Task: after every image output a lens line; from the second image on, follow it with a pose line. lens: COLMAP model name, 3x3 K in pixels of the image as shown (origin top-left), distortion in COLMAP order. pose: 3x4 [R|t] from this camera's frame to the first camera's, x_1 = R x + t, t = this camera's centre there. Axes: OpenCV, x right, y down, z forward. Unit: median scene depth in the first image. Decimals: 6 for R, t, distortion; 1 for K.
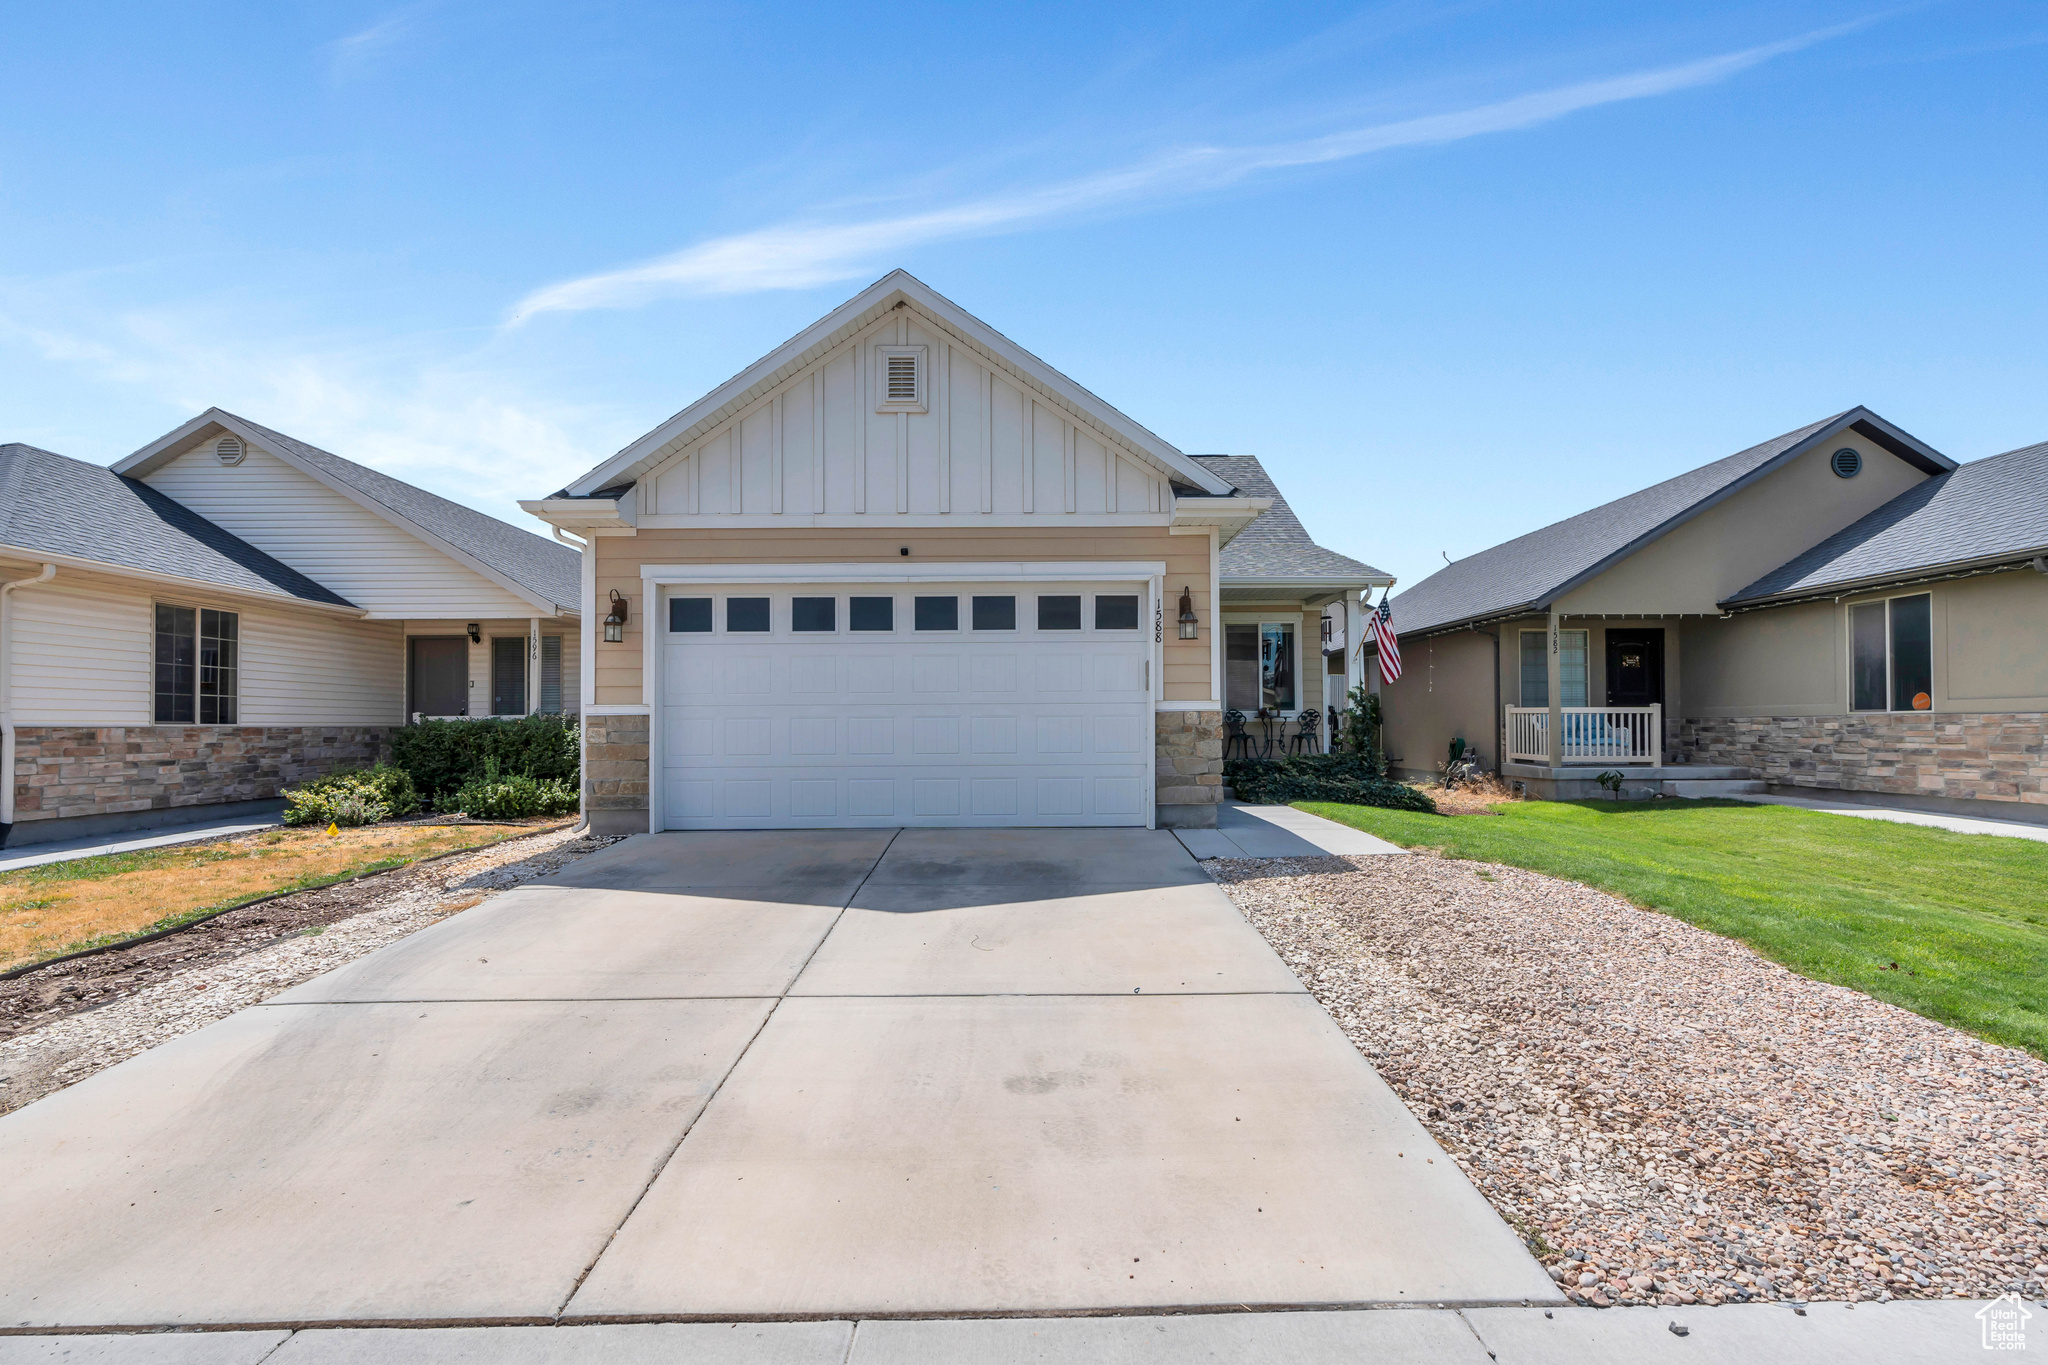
lens RADIAL K [[923.7, 0, 1030.4], [0, 923.7, 722.2], [0, 0, 1]] dist [-0.001437, -0.000123]
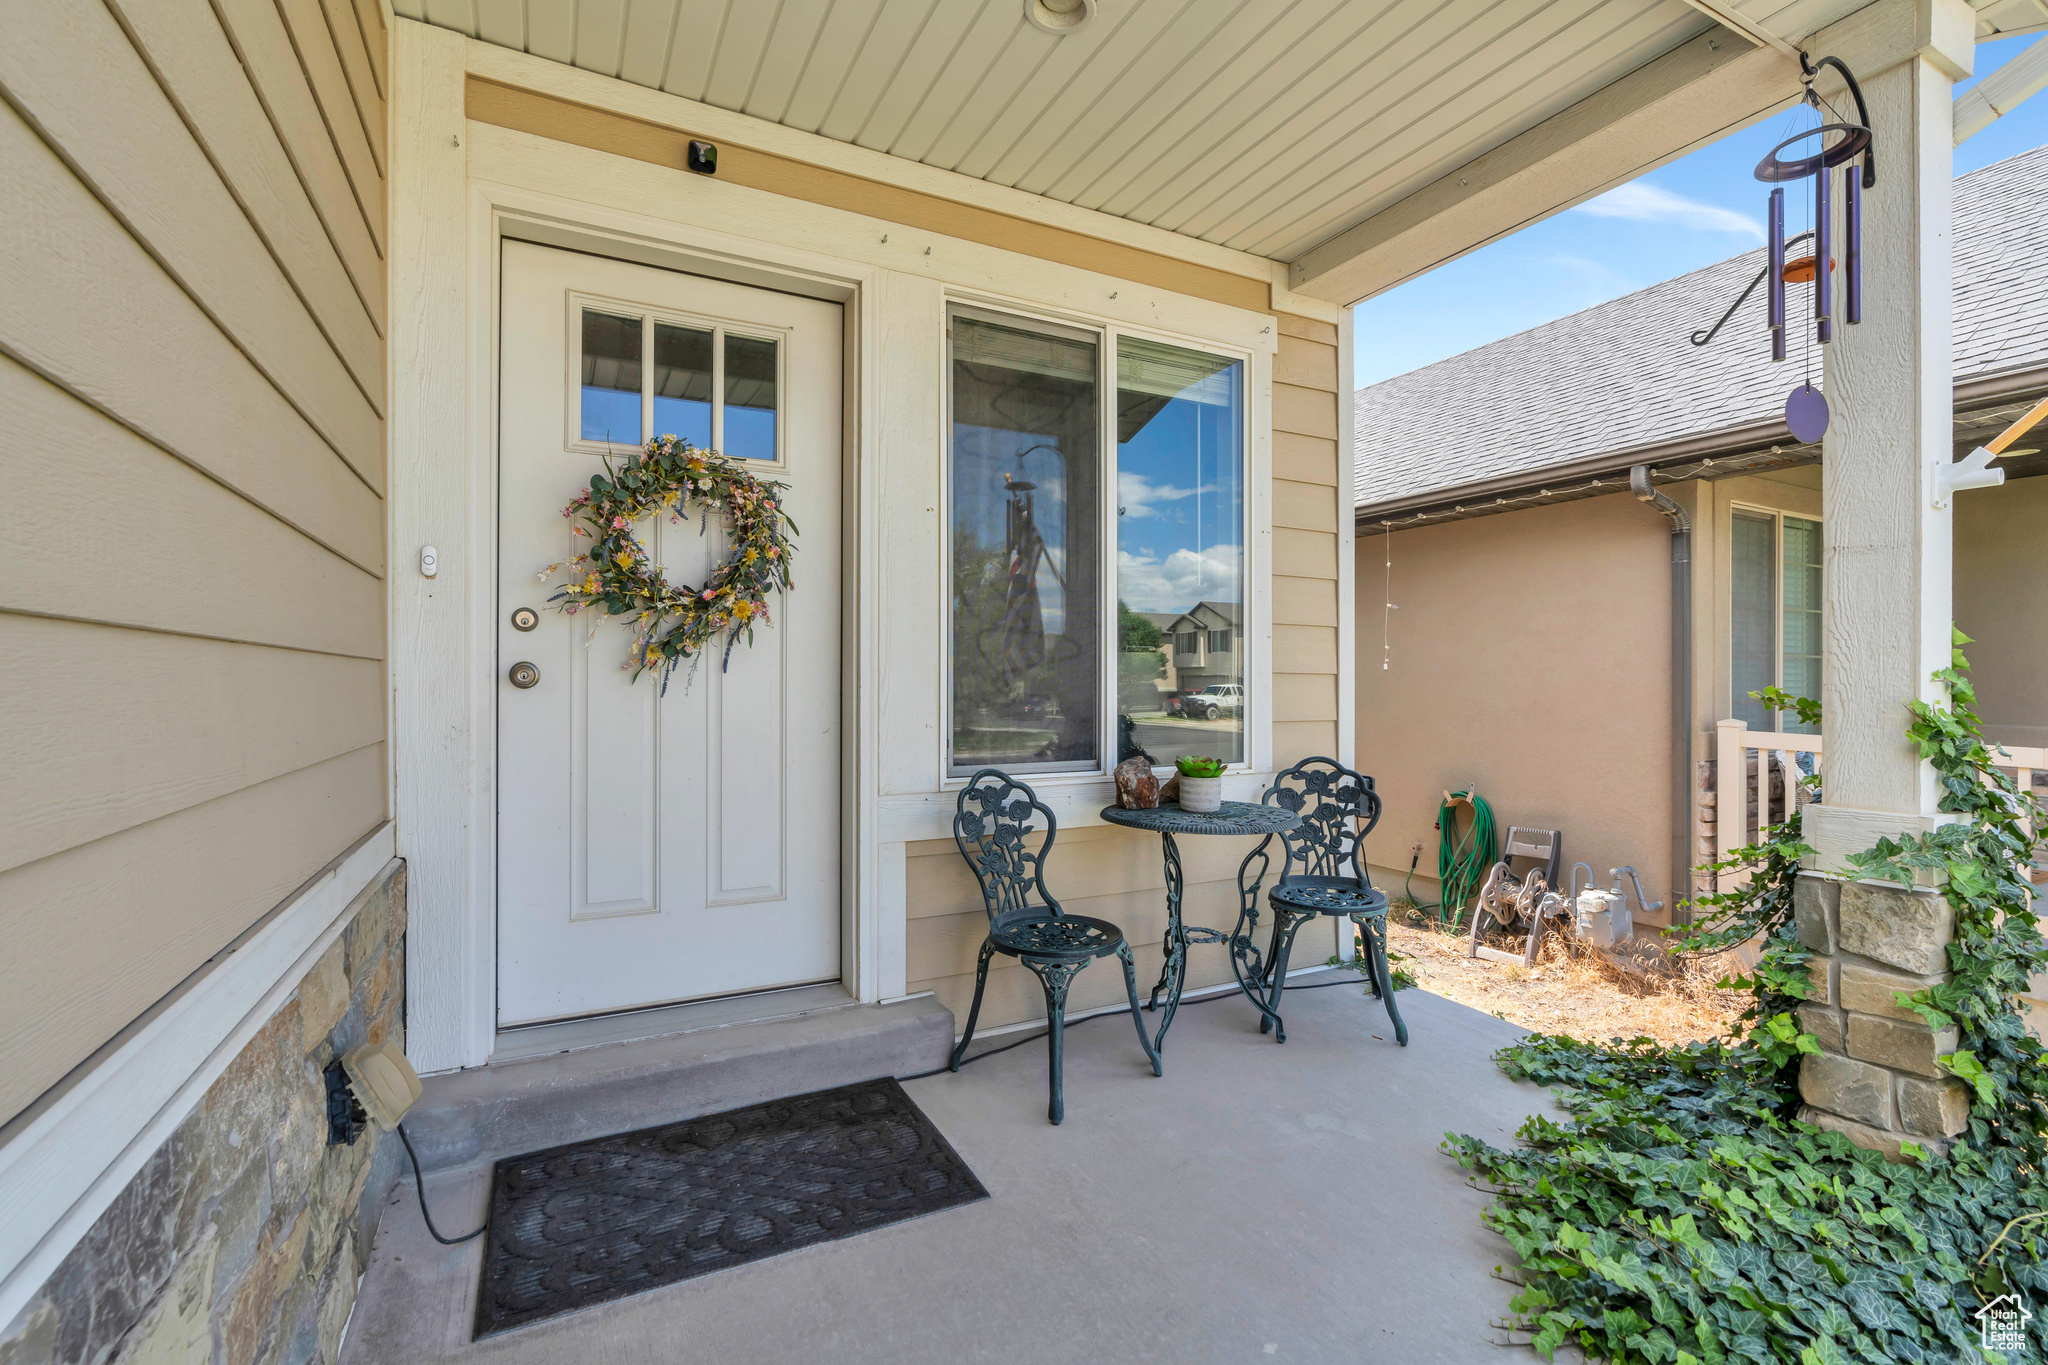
lens RADIAL K [[918.5, 0, 1025.5], [0, 918.5, 671.4], [0, 0, 1]] dist [-0.000683, -0.000040]
pose [[0.889205, 0.013427, 0.457312, 0.228184], [-0.015762, 0.999875, 0.001290, -0.053839], [-0.457238, -0.008355, 0.889305, 1.334123]]
